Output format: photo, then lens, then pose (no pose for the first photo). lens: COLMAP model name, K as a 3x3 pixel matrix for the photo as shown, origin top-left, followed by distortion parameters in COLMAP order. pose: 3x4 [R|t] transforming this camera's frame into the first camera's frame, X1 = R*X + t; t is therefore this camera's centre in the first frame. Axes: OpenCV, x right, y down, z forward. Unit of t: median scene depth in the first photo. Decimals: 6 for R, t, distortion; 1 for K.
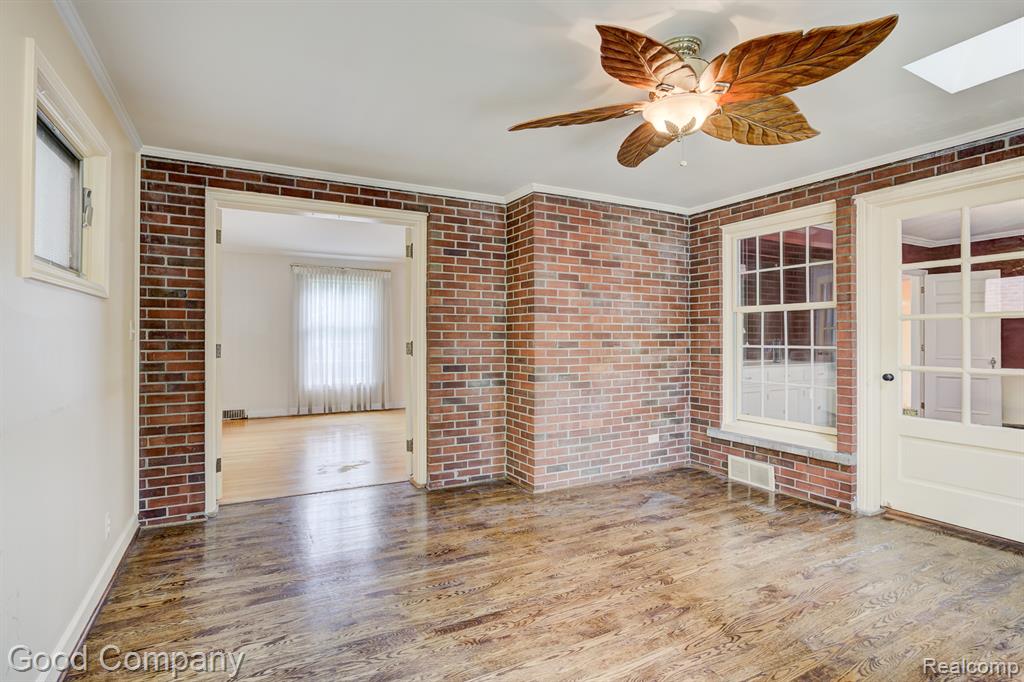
lens RADIAL K [[517.8, 0, 511.6], [0, 517.8, 343.0], [0, 0, 1]] dist [-0.024841, 0.021719]
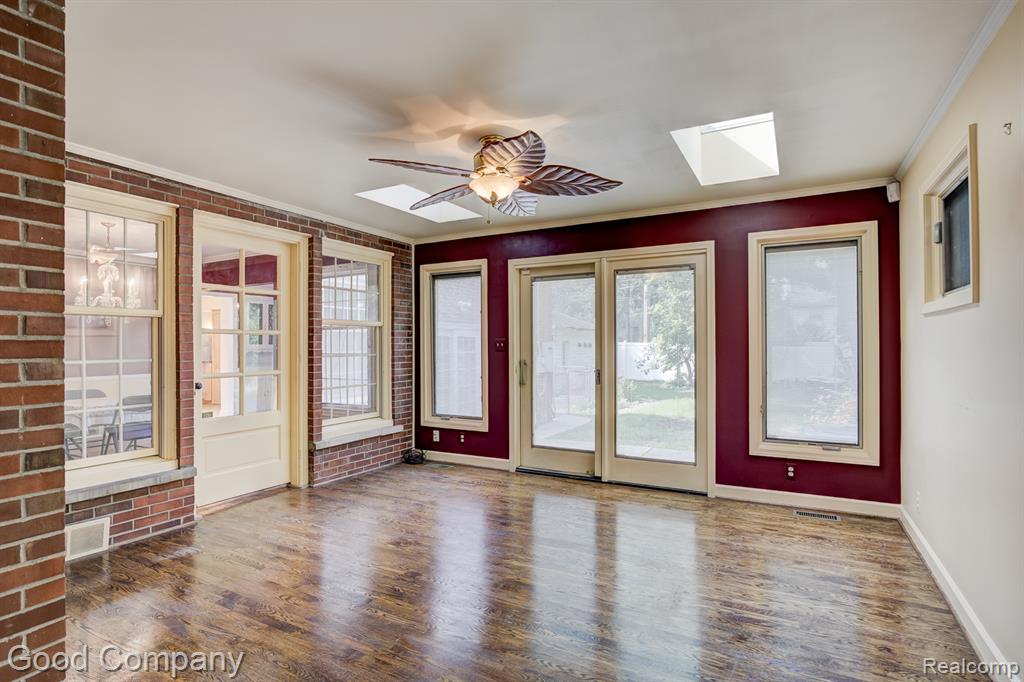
lens RADIAL K [[498.9, 0, 512.9], [0, 498.9, 349.4], [0, 0, 1]] dist [-0.001206, 0.009557]
pose [[-0.522528, -0.005247, 0.852606, -0.451742], [0.012007, 0.999837, 0.013512, -0.014196], [-0.852538, 0.017298, -0.522380, 0.882555]]
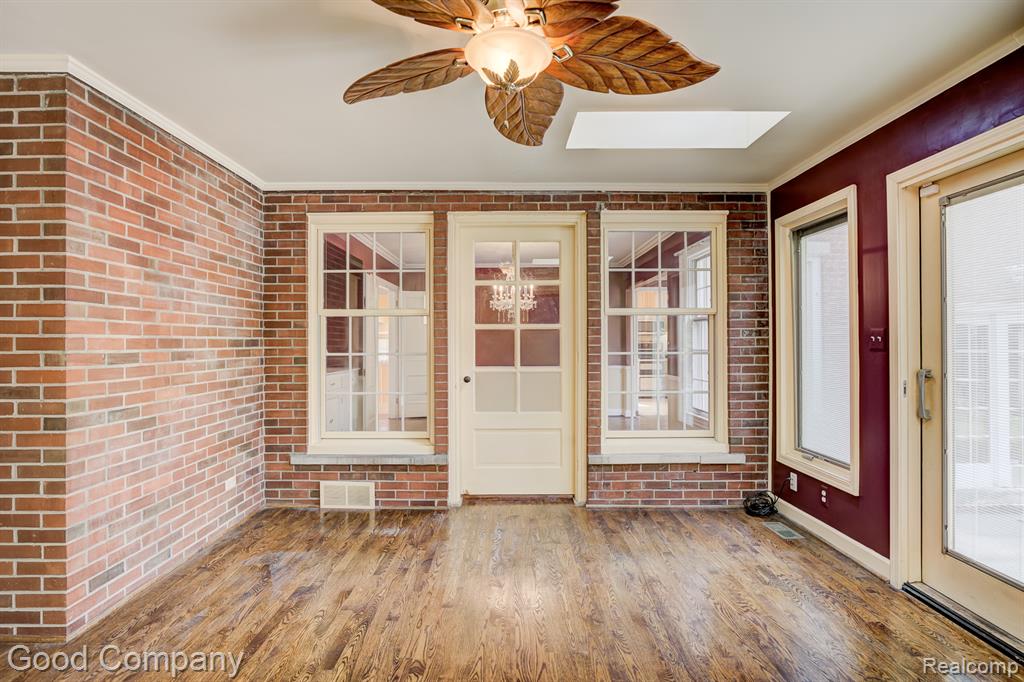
lens RADIAL K [[512.9, 0, 512.4], [0, 512.9, 341.5], [0, 0, 1]] dist [-0.022049, 0.009610]
pose [[0.478550, -0.000676, 0.878060, -0.187231], [0.012501, 0.999904, -0.006044, -0.007043], [-0.877971, 0.013869, 0.478513, 0.336426]]
